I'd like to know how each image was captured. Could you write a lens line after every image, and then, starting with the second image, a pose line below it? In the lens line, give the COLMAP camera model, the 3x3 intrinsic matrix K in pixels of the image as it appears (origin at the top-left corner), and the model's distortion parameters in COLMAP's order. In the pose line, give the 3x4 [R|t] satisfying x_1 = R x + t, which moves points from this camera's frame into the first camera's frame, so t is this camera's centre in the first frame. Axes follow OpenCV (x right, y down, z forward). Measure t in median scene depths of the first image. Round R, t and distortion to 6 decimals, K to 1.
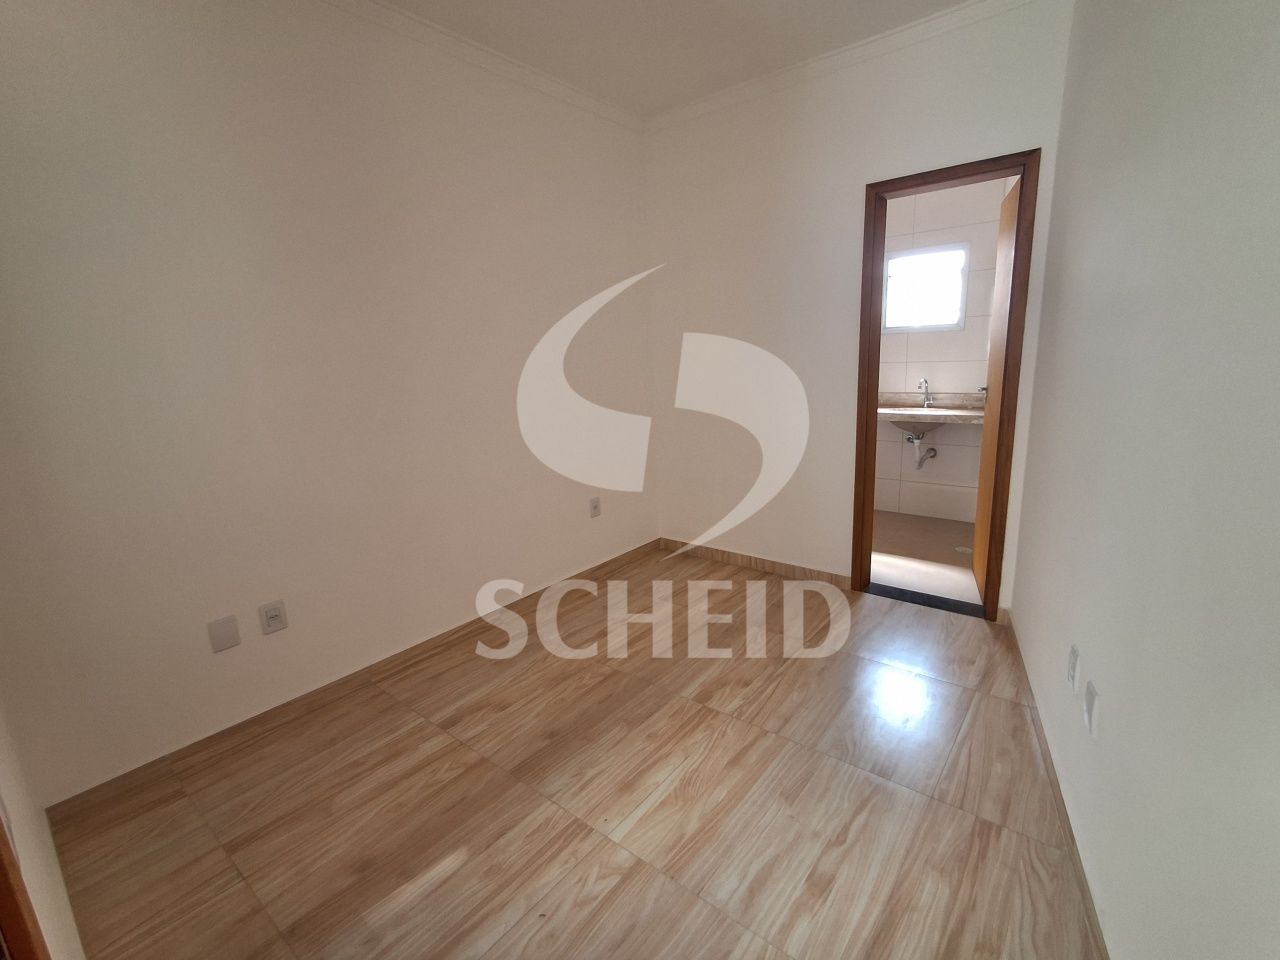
lens RADIAL K [[586.5, 0, 644.2], [0, 586.5, 475.1], [0, 0, 1]] dist [-0.002114, -0.000097]
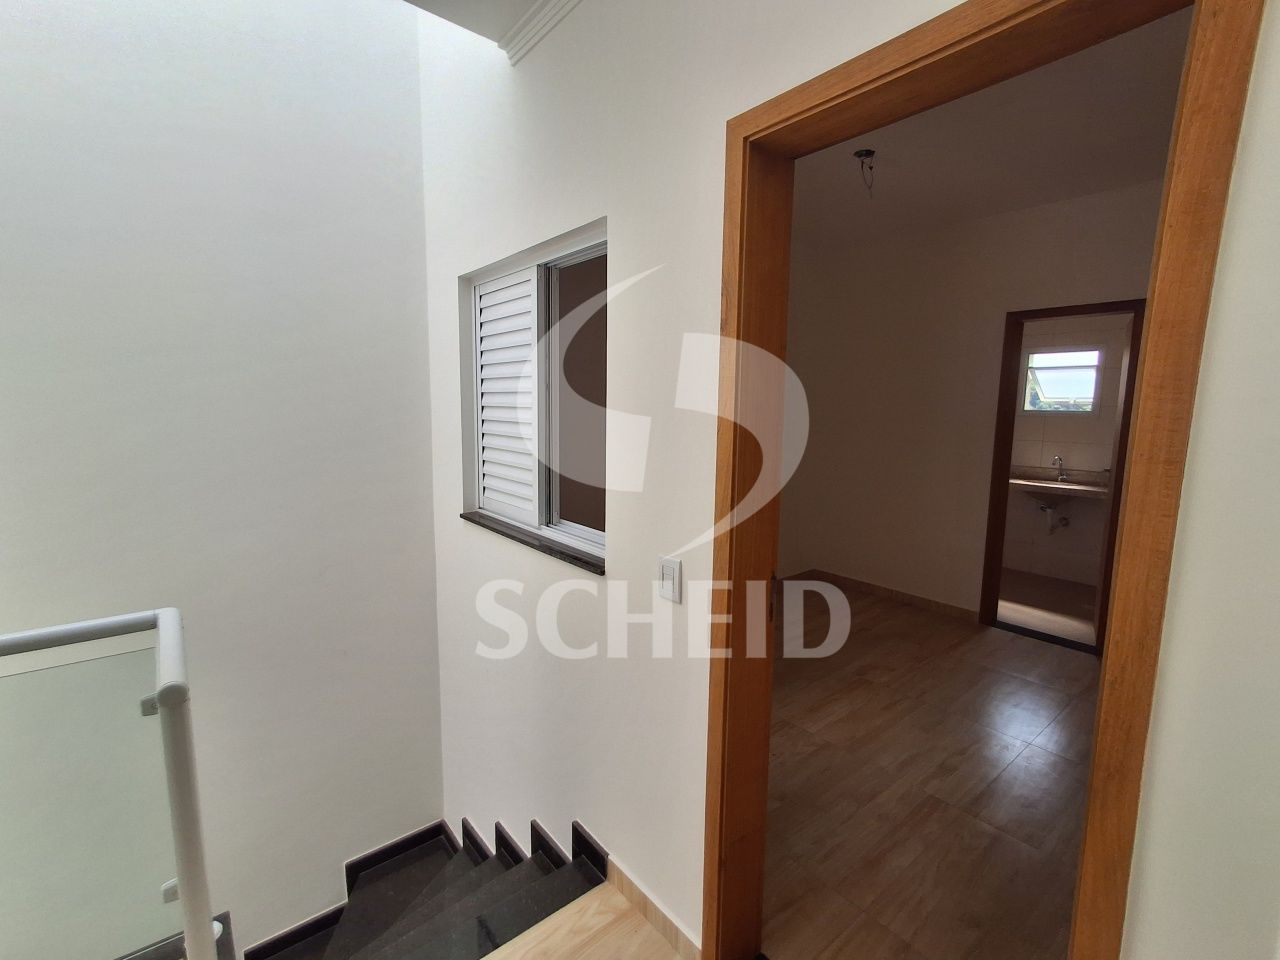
lens RADIAL K [[586.5, 0, 644.2], [0, 586.5, 475.1], [0, 0, 1]] dist [-0.002114, -0.000097]
pose [[0.977654, 0.077874, -0.195263, -0.167399], [-0.092852, 0.993304, -0.068748, 0.049083], [0.188602, 0.085342, 0.978338, -0.514368]]
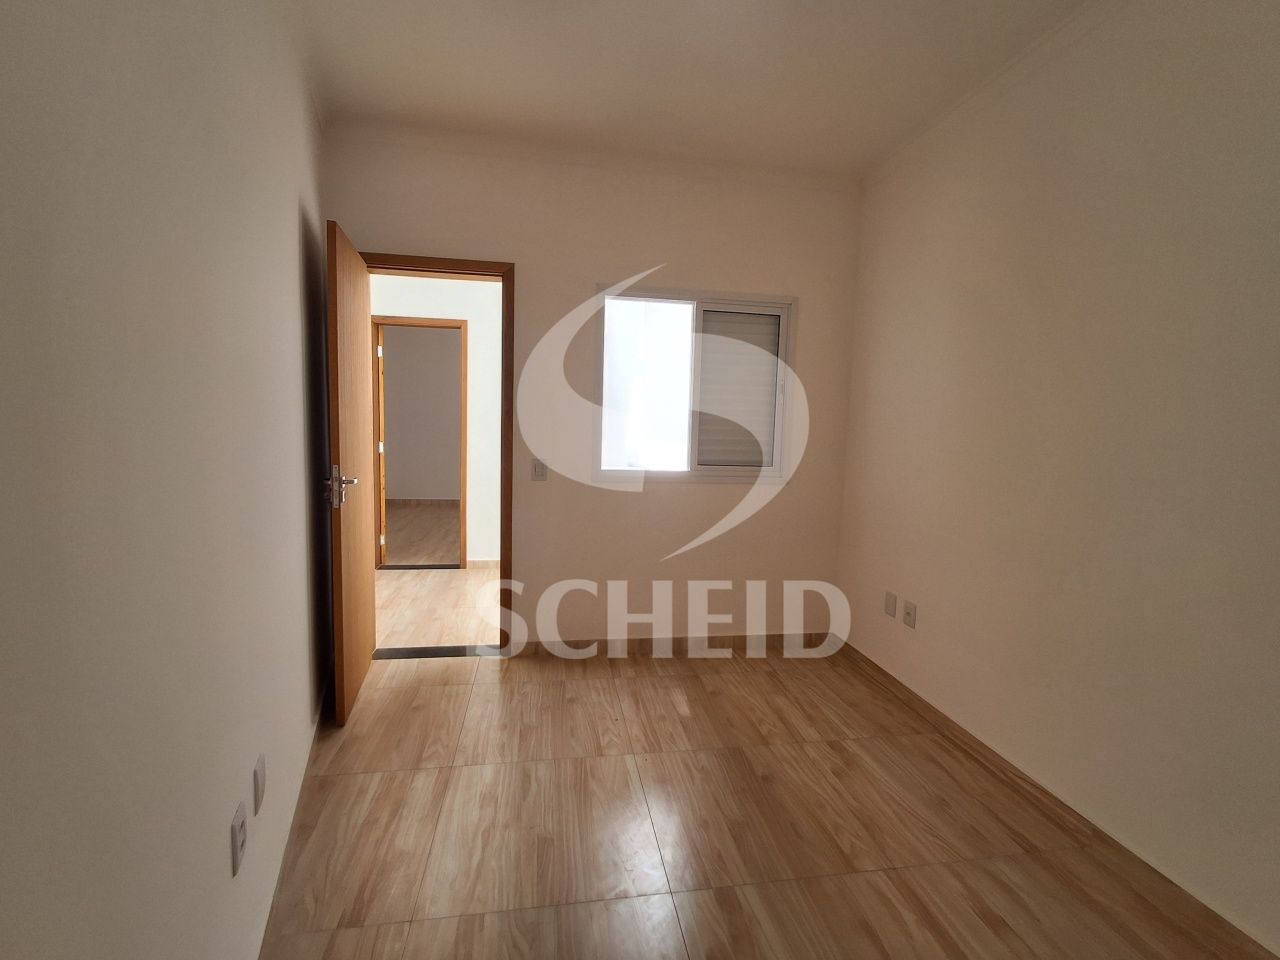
lens RADIAL K [[586.5, 0, 644.2], [0, 586.5, 475.1], [0, 0, 1]] dist [-0.002114, -0.000097]
pose [[-0.664464, 0.090885, -0.741773, 0.627255], [-0.155140, 0.954178, 0.255881, -0.265469], [0.731040, 0.285103, -0.619917, 1.188849]]
